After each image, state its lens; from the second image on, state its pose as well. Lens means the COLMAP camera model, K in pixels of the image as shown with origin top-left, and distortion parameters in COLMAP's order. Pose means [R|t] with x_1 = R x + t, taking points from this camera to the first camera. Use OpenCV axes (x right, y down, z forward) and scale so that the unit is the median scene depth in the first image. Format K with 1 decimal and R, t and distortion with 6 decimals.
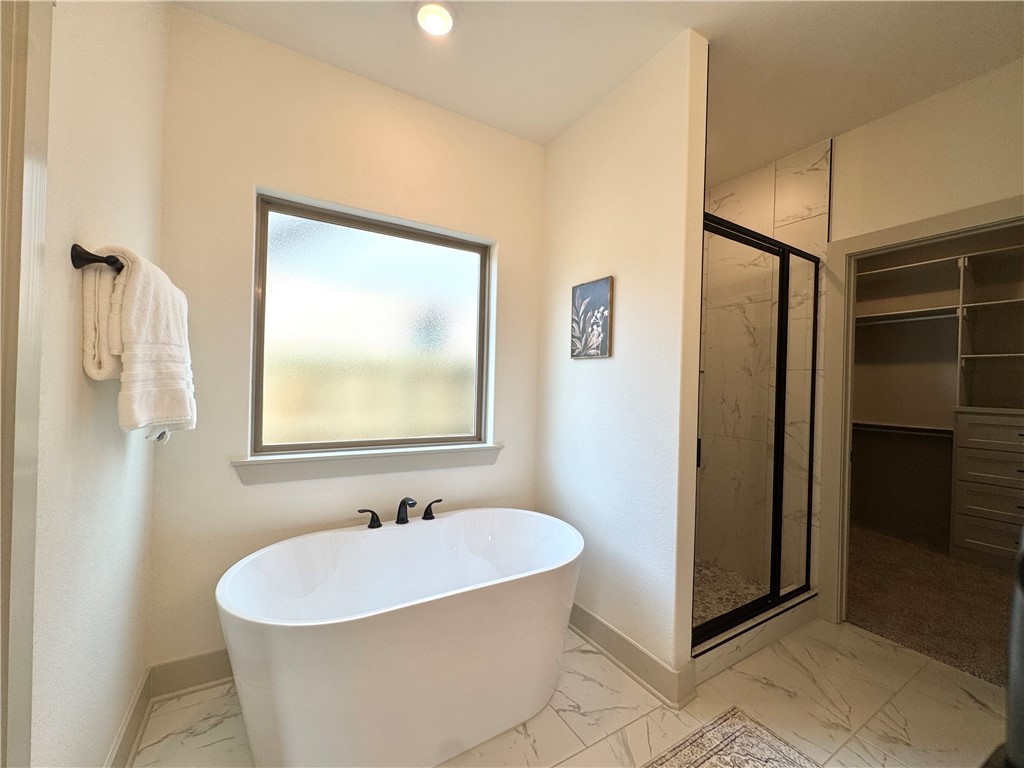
lens RADIAL K [[411.3, 0, 515.4], [0, 411.3, 386.9], [0, 0, 1]] dist [-0.004371, -0.000669]
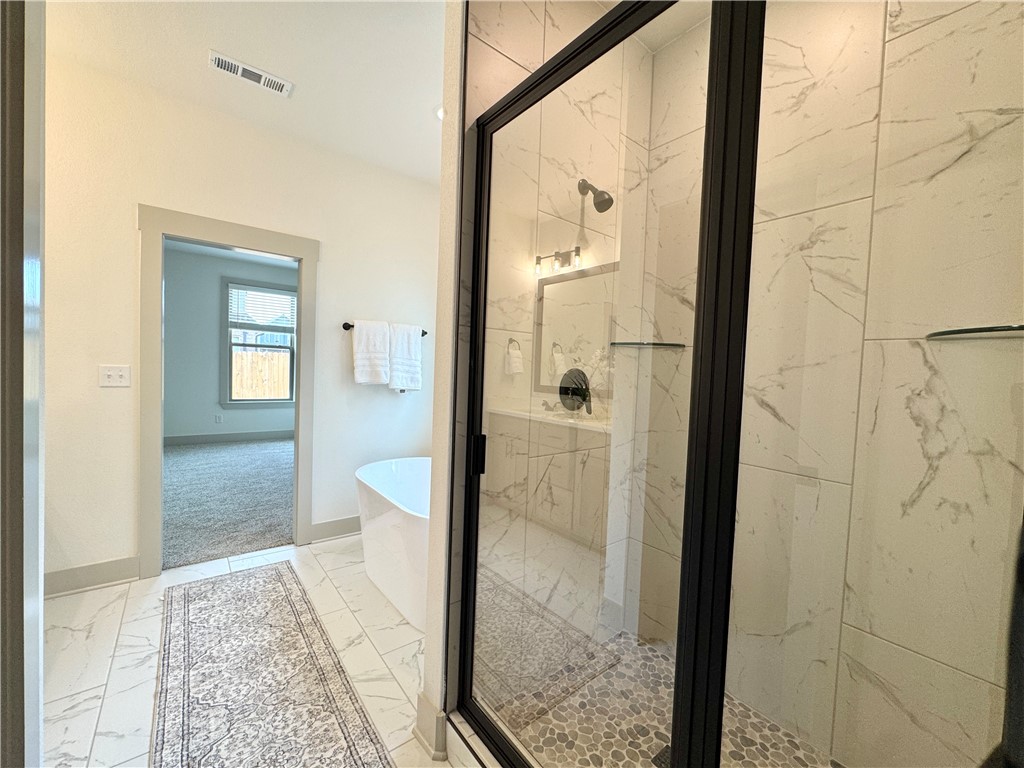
lens RADIAL K [[411.3, 0, 514.3], [0, 411.3, 383.7], [0, 0, 1]] dist [-0.004371, -0.000669]
pose [[0.133224, 0.013670, -0.990992, 1.455975], [-0.038020, 0.999239, 0.008672, 0.032623], [0.990356, 0.036523, 0.133643, 1.211854]]
